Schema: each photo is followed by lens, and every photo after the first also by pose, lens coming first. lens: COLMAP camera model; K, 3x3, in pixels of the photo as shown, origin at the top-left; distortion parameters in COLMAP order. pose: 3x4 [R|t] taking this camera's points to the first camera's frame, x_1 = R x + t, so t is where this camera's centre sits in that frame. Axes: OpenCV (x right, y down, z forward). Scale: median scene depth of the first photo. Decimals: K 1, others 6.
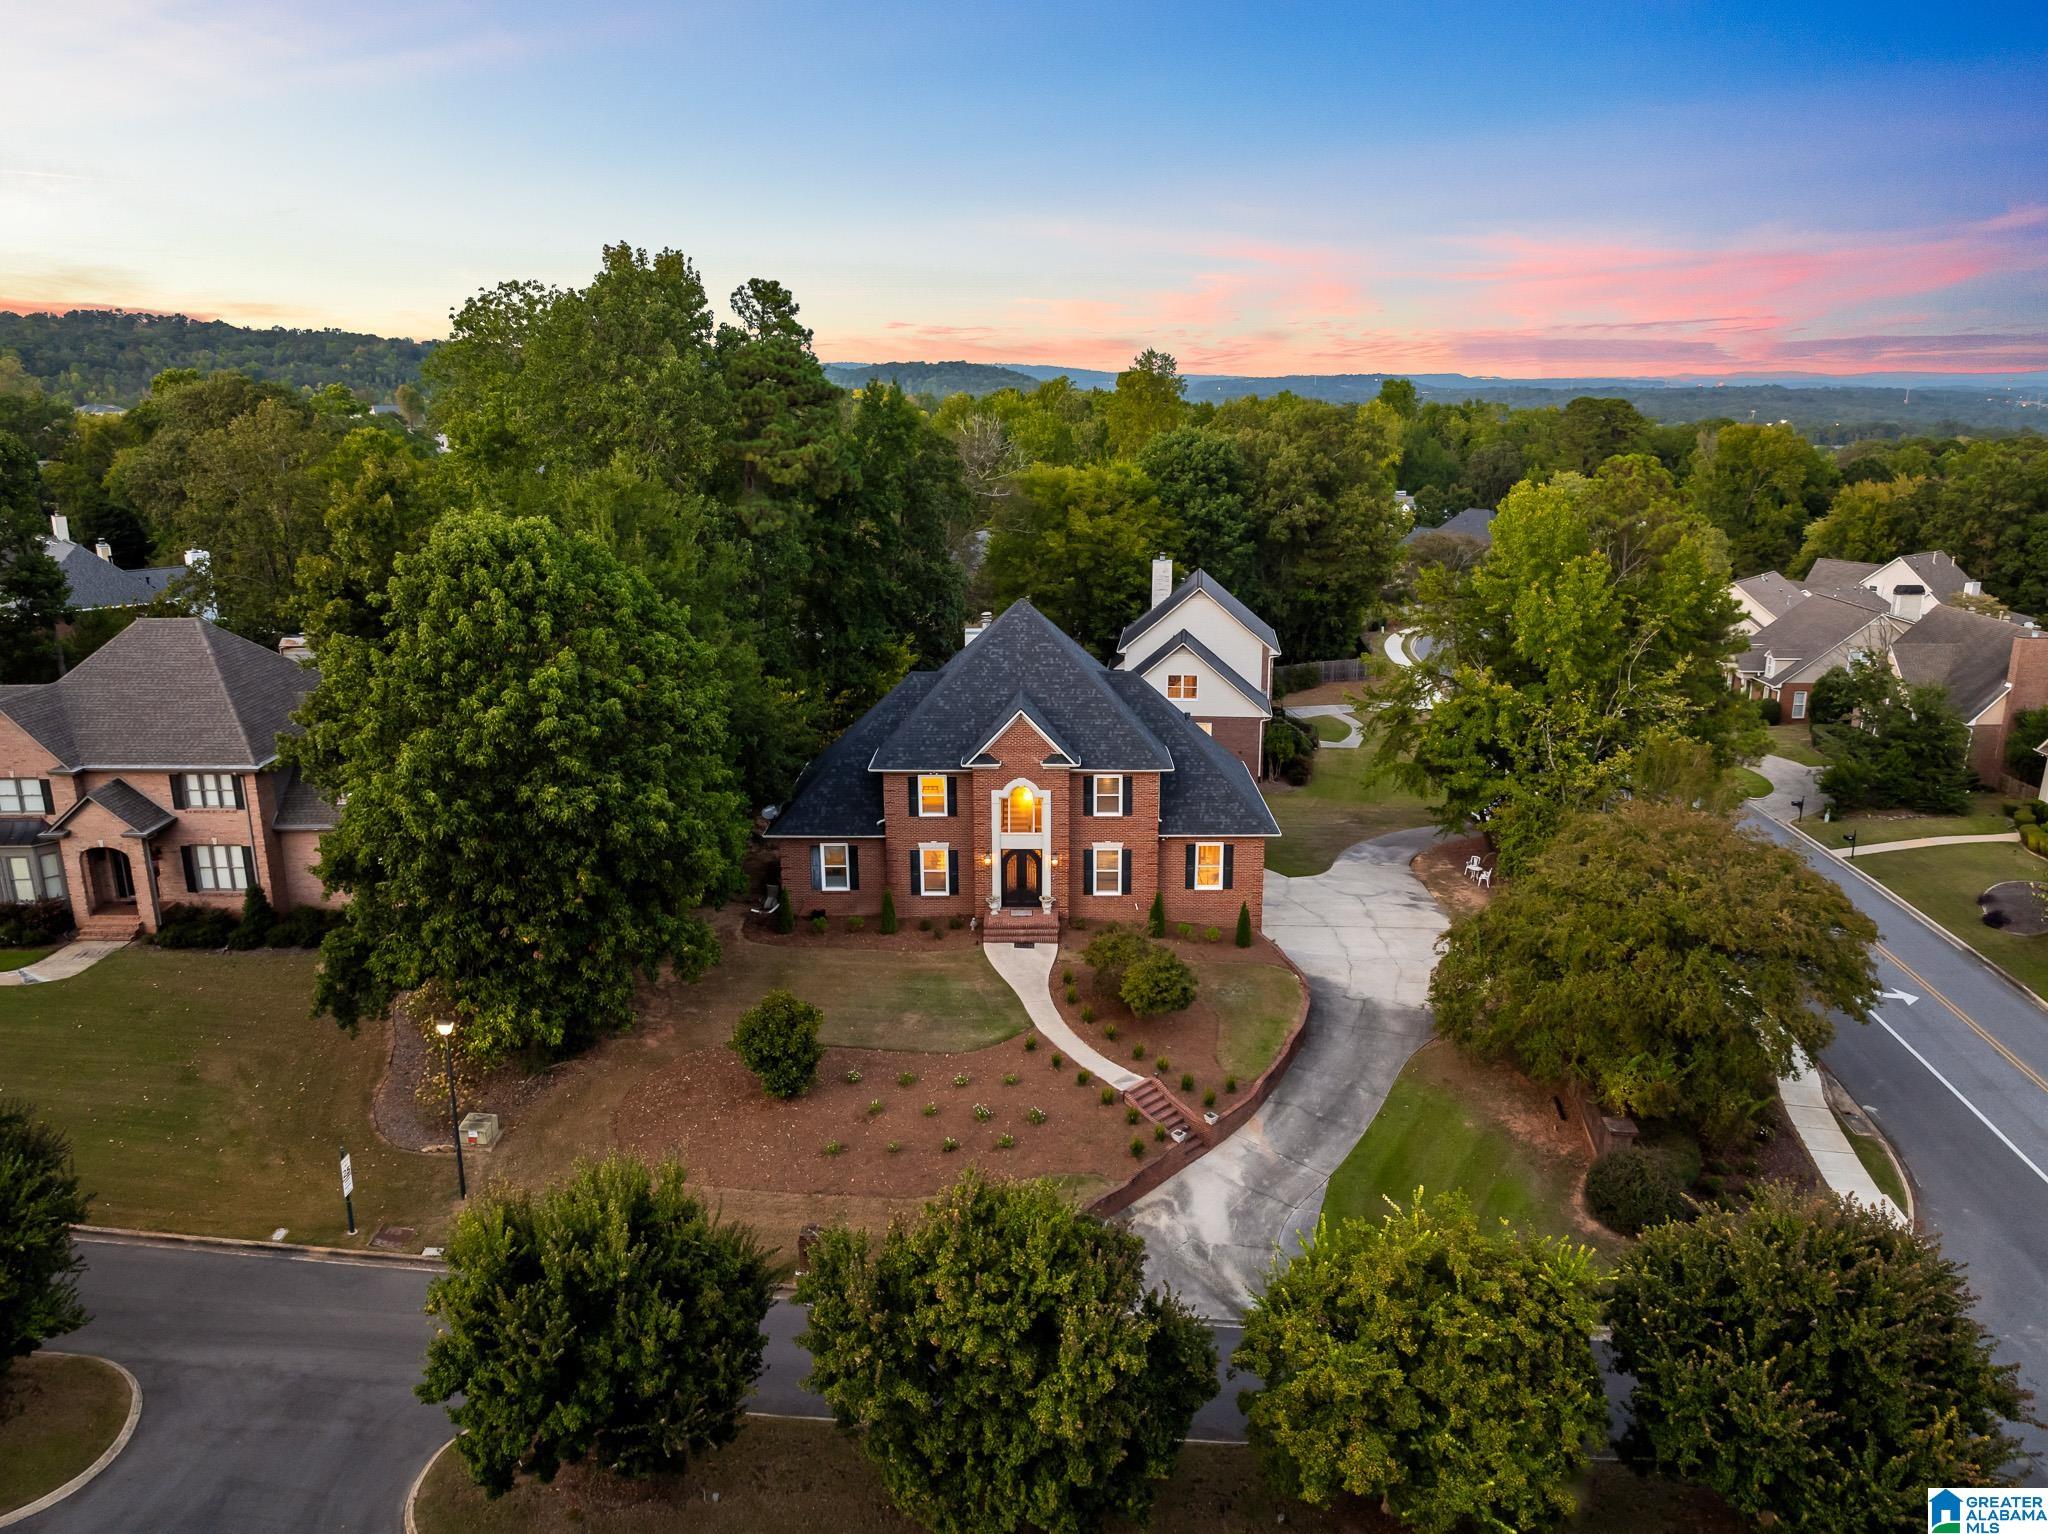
lens RADIAL K [[1439.3, 0, 1028.9], [0, 1439.3, 760.5], [0, 0, 1]] dist [-0.045377, 0.009155]
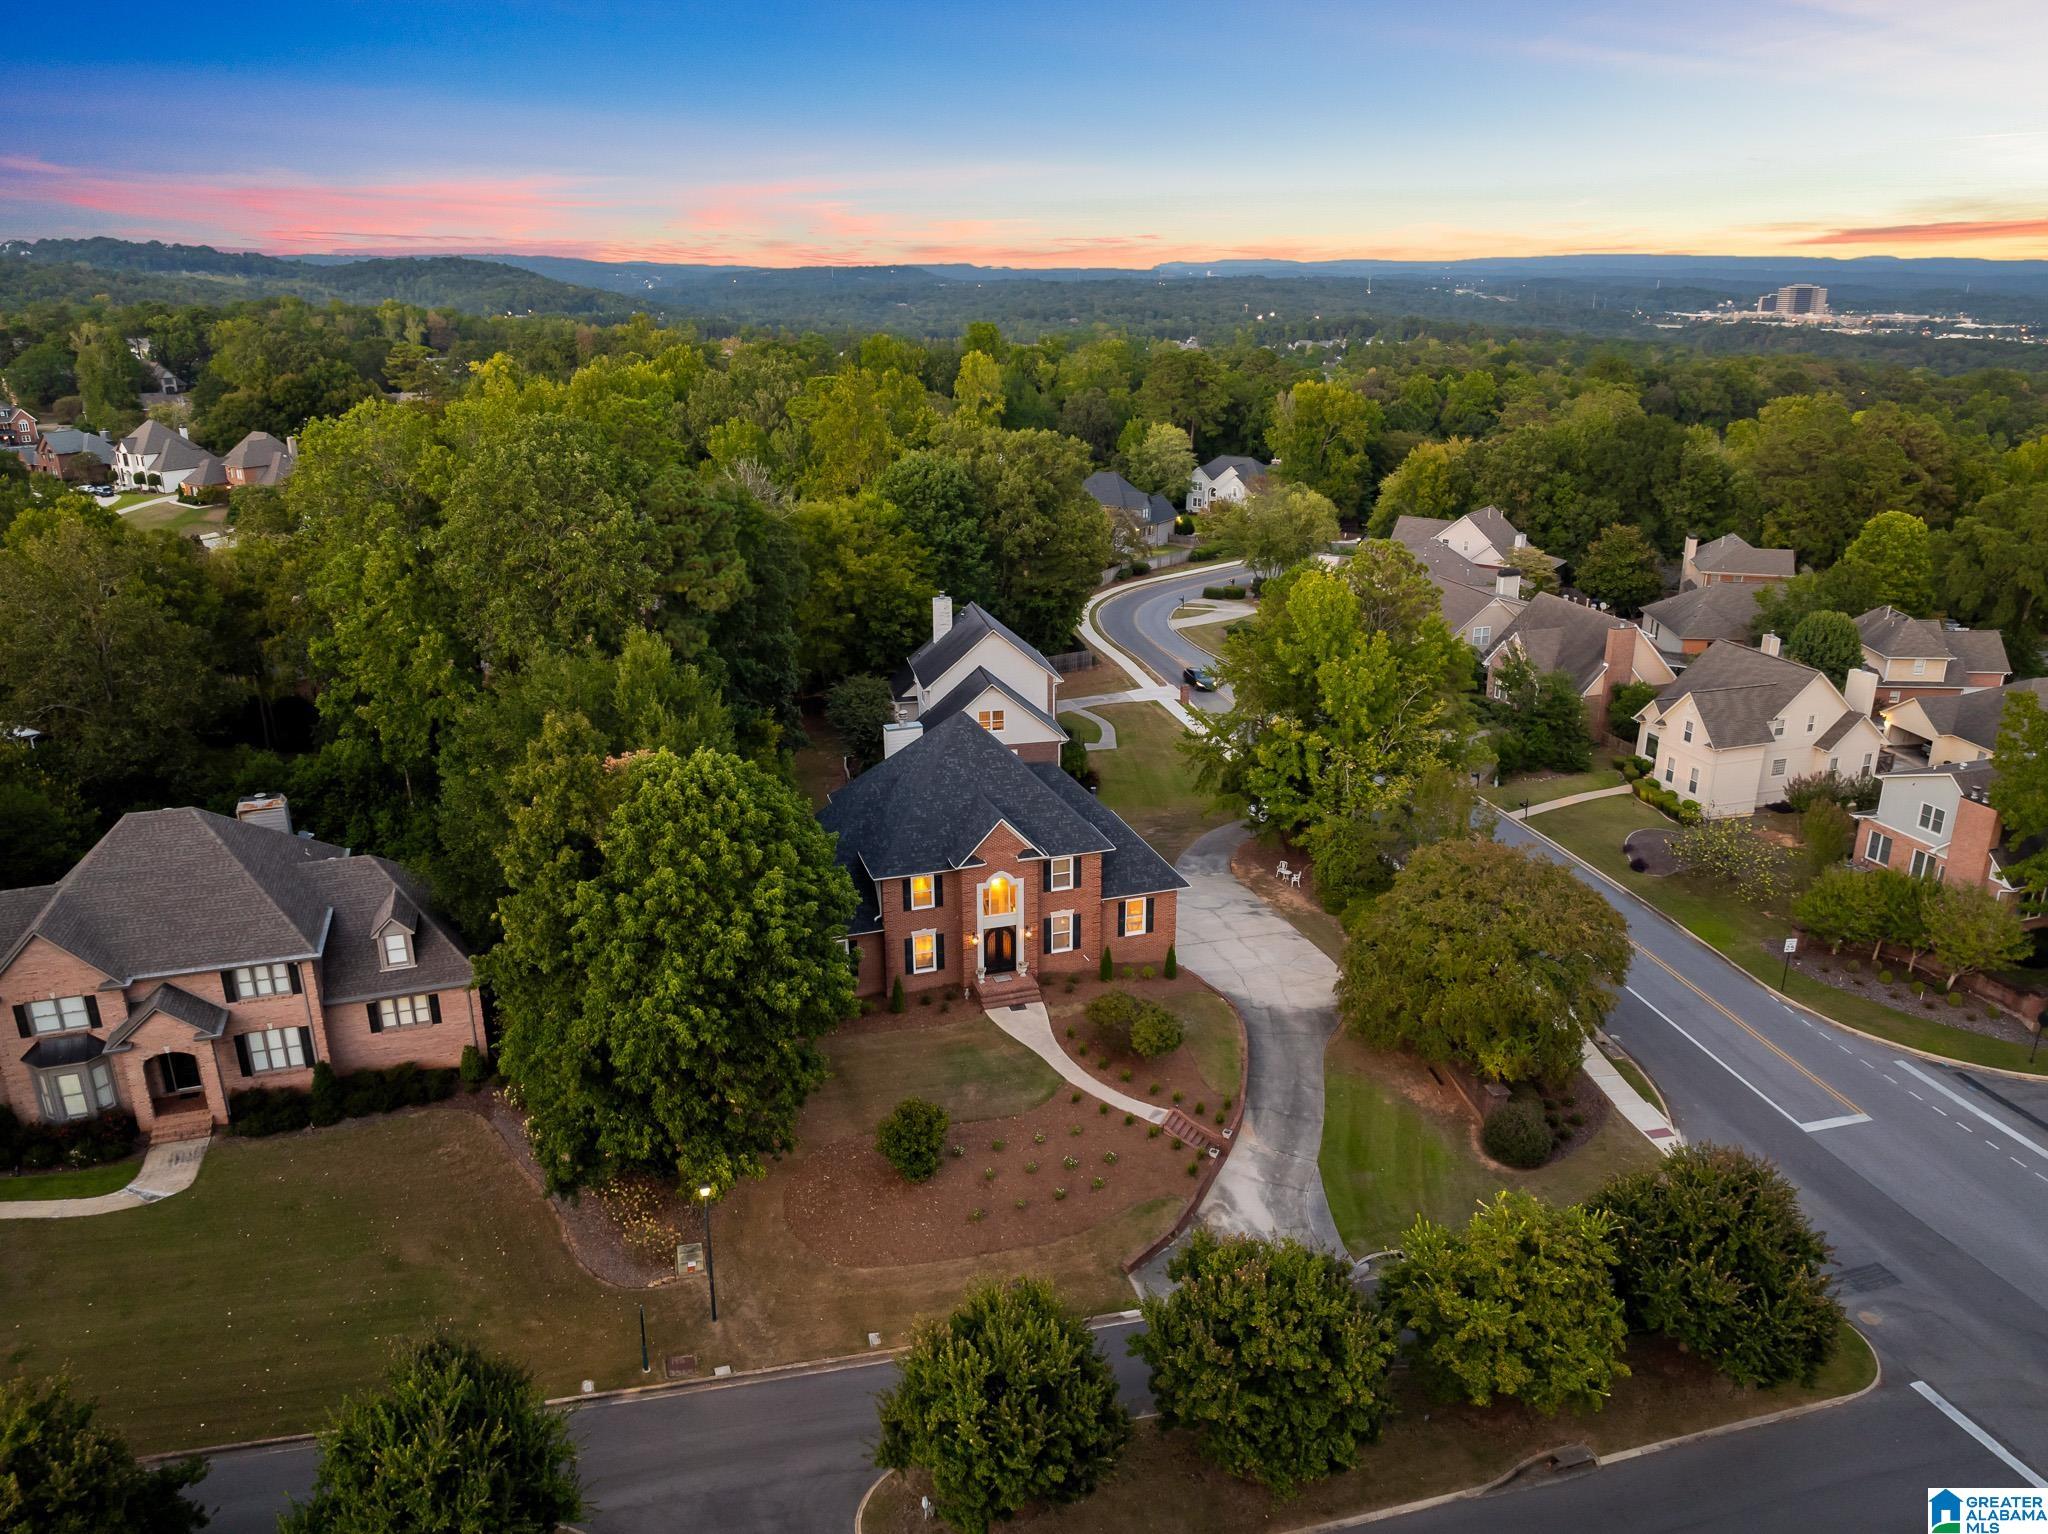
lens RADIAL K [[1441.3, 0, 1028.9], [0, 1441.3, 755.9], [0, 0, 1]] dist [-0.044459, 0.002517]
pose [[0.947978, -0.100068, 0.302198, -0.333422], [0.079072, 0.993576, 0.080964, -0.177700], [-0.308359, -0.052856, 0.949801, -0.152264]]
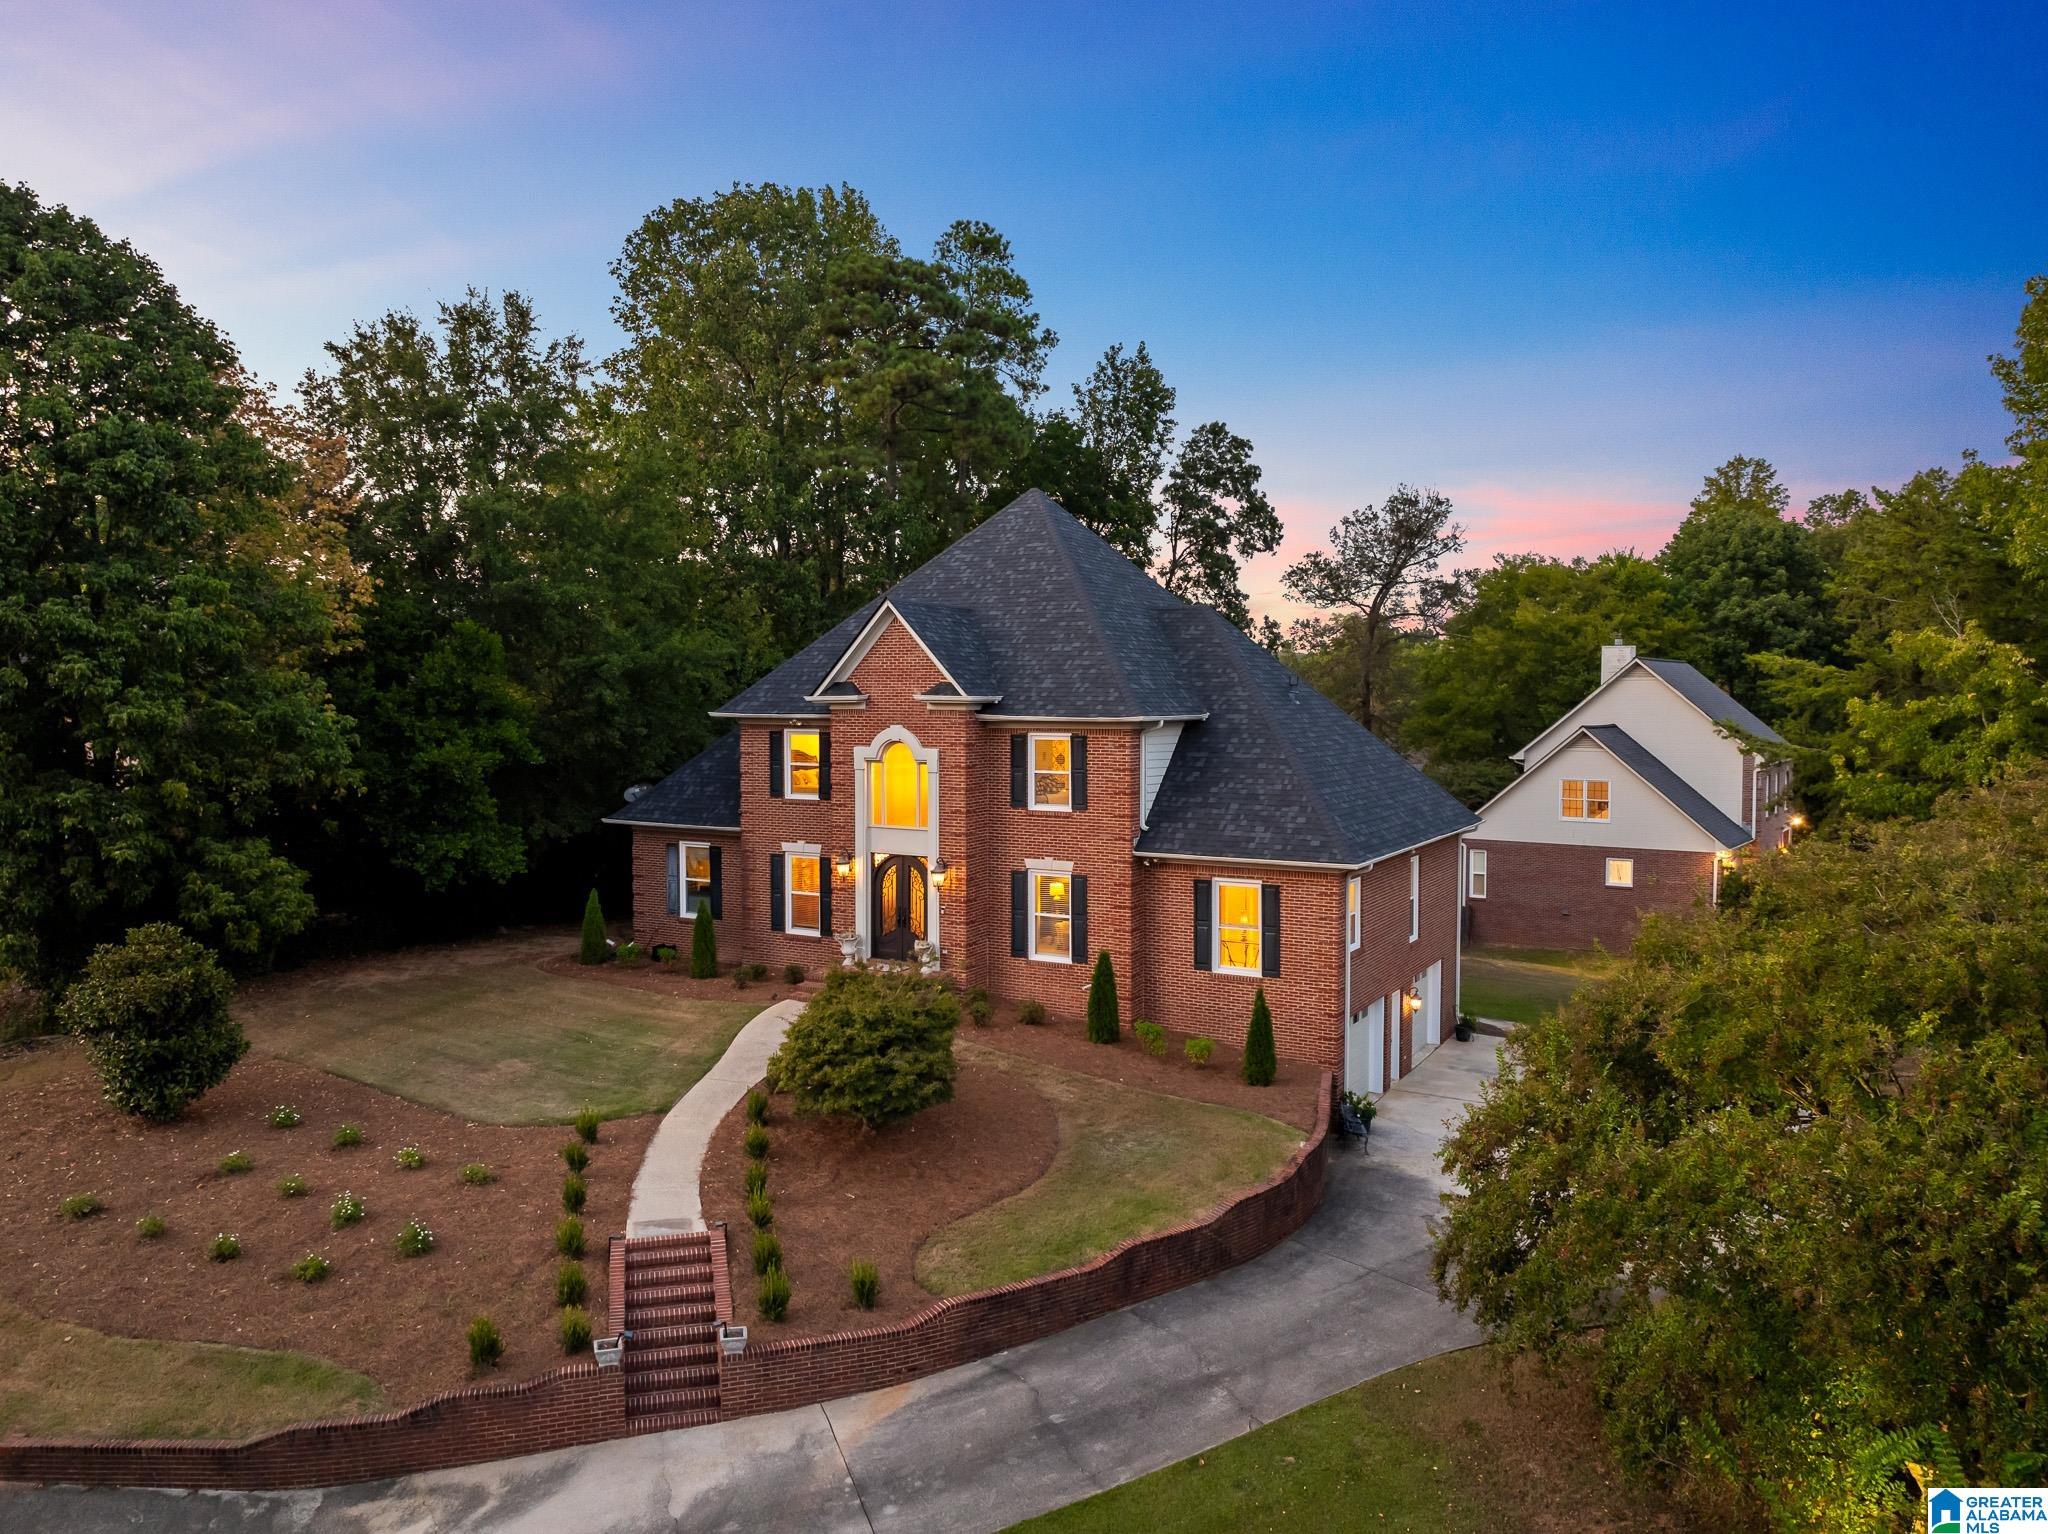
lens RADIAL K [[1441.3, 0, 1028.9], [0, 1441.3, 755.9], [0, 0, 1]] dist [-0.044459, 0.002517]
pose [[0.868748, 0.025979, -0.494572, 0.322521], [-0.130904, 0.975153, -0.178718, 0.118640], [0.477641, 0.220003, 0.850563, 0.525234]]
